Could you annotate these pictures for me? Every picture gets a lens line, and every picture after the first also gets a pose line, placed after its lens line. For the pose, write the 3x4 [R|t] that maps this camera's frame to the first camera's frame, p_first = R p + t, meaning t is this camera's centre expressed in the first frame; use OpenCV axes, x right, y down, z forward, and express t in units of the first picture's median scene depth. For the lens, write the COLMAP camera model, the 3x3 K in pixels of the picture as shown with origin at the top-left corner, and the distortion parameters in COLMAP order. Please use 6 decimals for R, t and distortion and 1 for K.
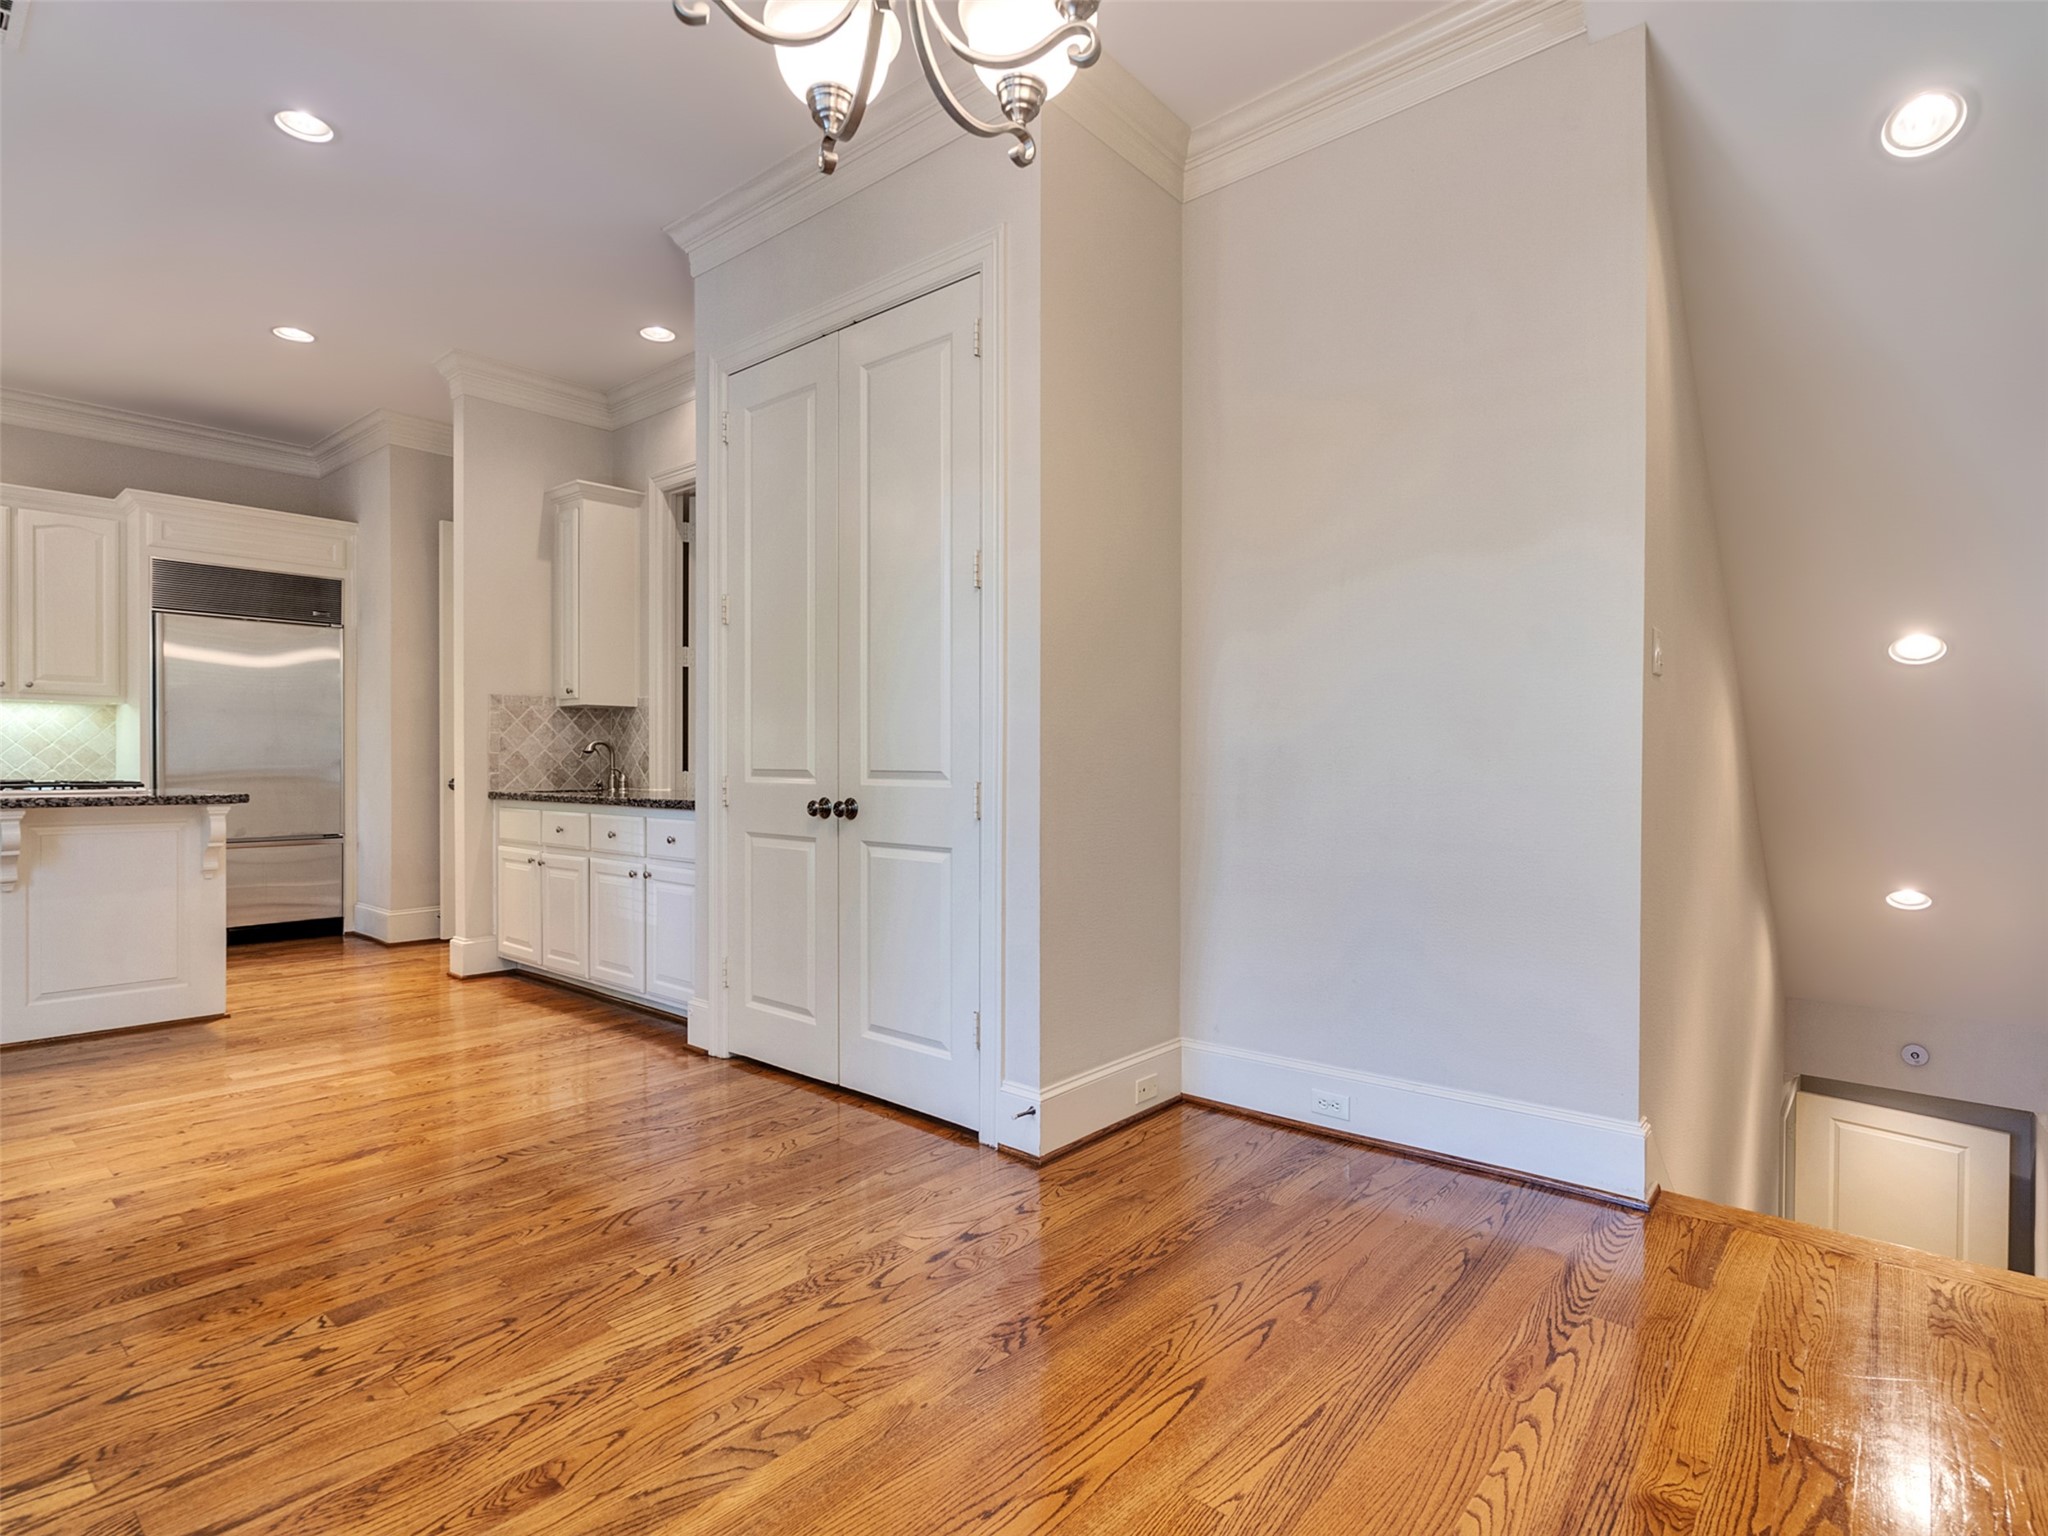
lens RADIAL K [[1050.5, 0, 1010.6], [0, 1050.5, 767.0], [0, 0, 1]] dist [-0.006894, 0.005665]
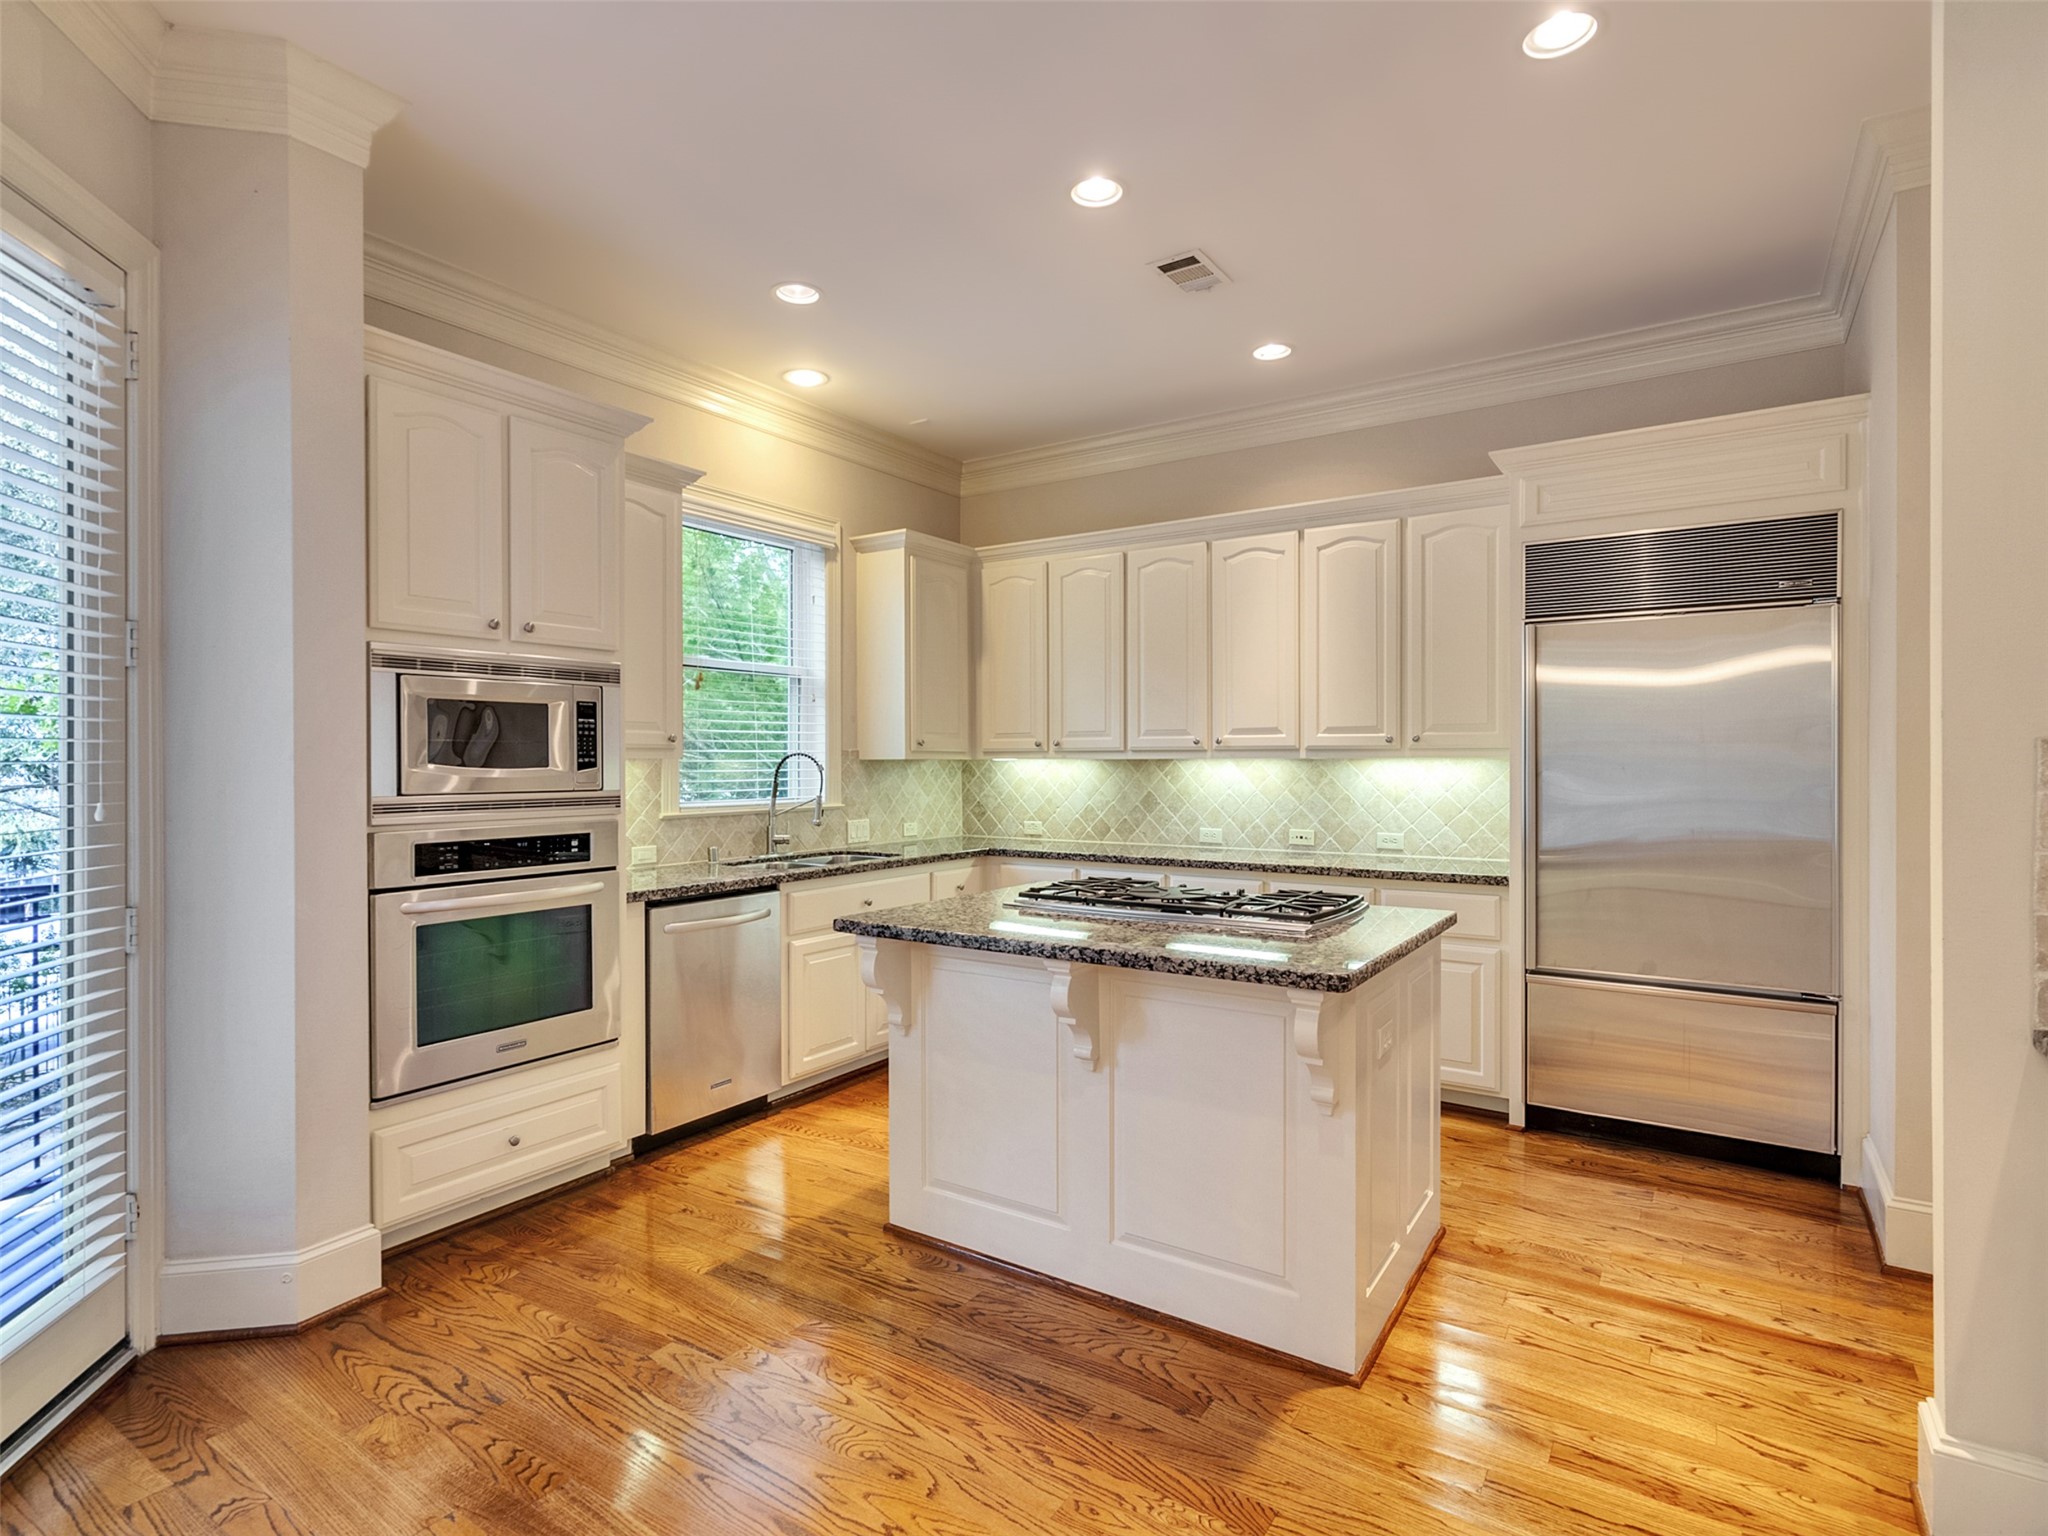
lens RADIAL K [[1050.5, 0, 1010.6], [0, 1050.5, 767.0], [0, 0, 1]] dist [-0.006894, 0.005665]
pose [[0.128357, 0.000370, -0.991728, -0.276170], [-0.004998, 0.999987, -0.000274, -0.078162], [0.991715, 0.004991, 0.128357, 0.845101]]
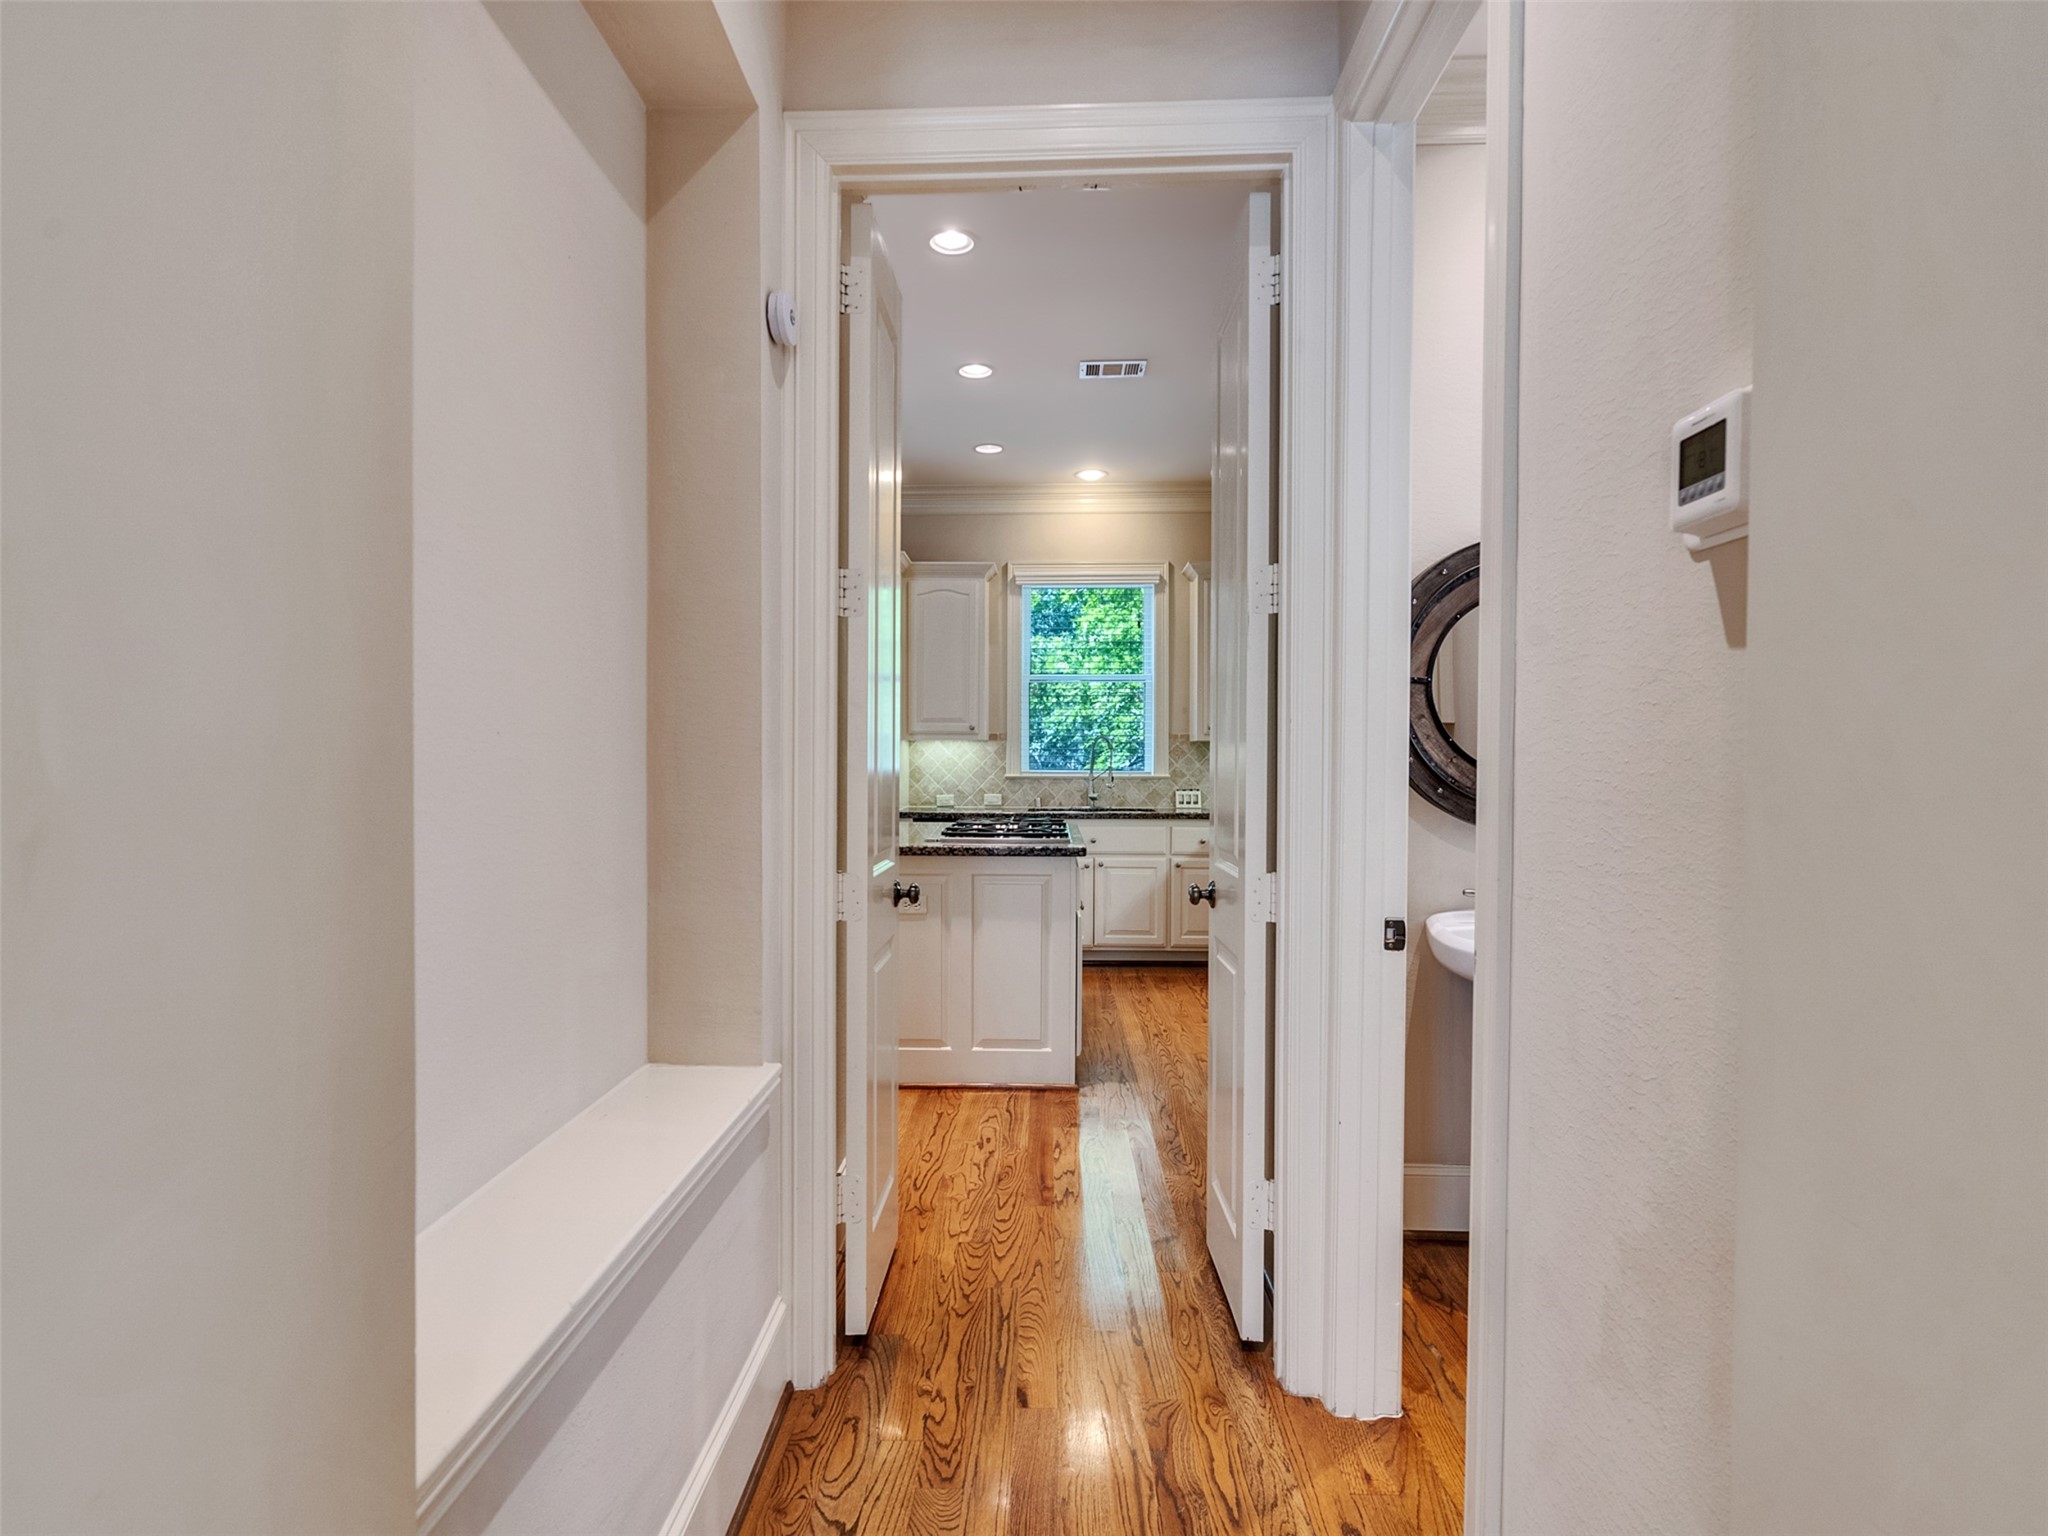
lens RADIAL K [[1050.5, 0, 1010.6], [0, 1050.5, 767.0], [0, 0, 1]] dist [-0.006894, 0.005665]
pose [[-0.777098, -0.001394, -0.629378, -0.308821], [-0.011677, 0.999857, 0.012203, -0.062345], [0.629272, 0.016832, -0.777003, 2.010043]]
